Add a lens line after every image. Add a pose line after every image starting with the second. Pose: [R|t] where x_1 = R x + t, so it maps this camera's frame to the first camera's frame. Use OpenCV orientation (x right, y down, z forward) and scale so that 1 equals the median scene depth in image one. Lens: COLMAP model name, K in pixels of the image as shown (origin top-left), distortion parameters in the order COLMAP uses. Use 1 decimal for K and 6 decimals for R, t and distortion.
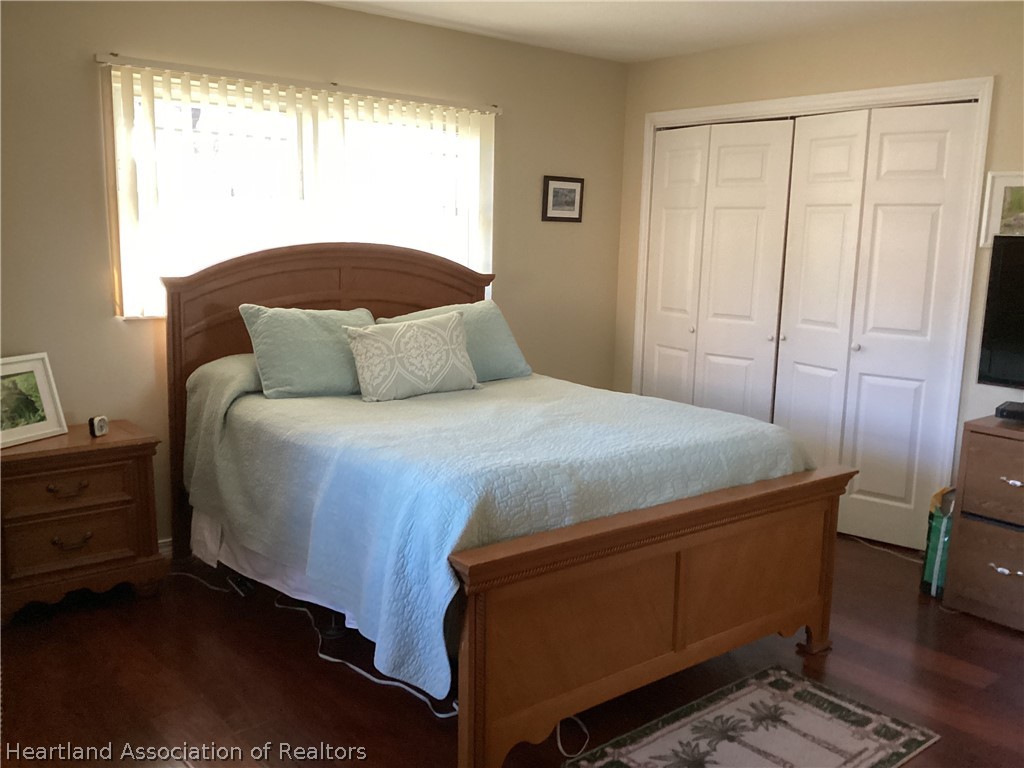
lens RADIAL K [[918.3, 0, 518.2], [0, 918.3, 381.0], [0, 0, 1]] dist [0.053496, -0.037879]
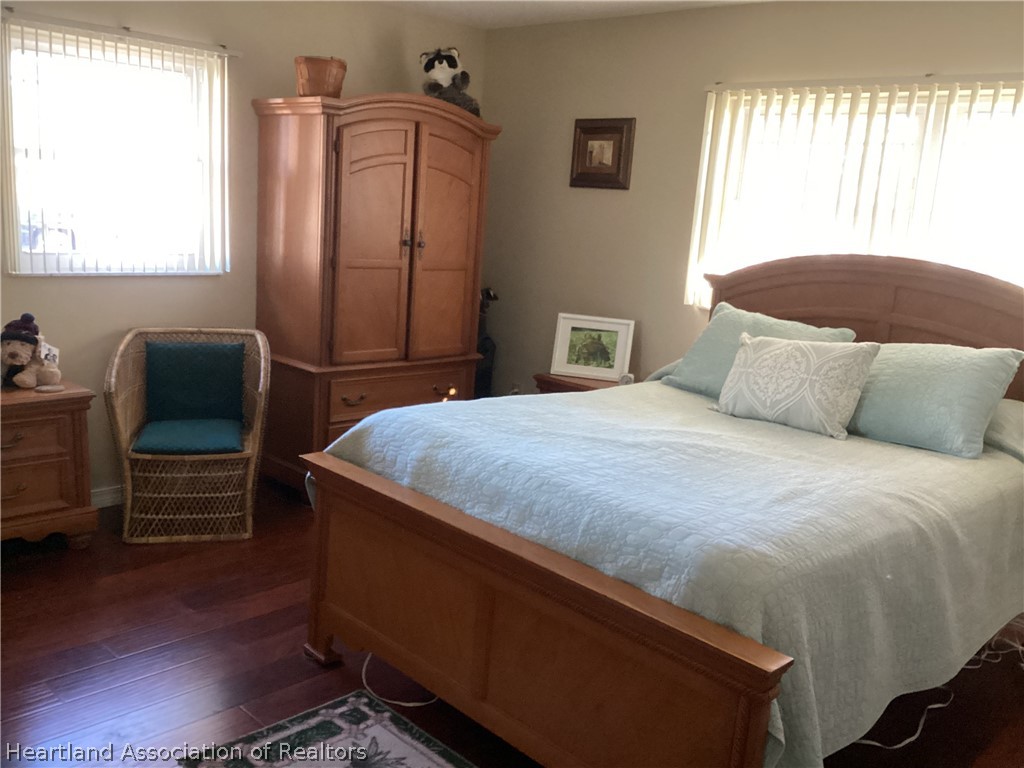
lens RADIAL K [[918.3, 0, 518.3], [0, 918.3, 388.1], [0, 0, 1]] dist [0.053496, -0.037879]
pose [[0.114926, 0.184195, -0.976148, 0.794665], [-0.231607, 0.960545, 0.153983, -0.105980], [0.965997, 0.208386, 0.153052, 0.689511]]
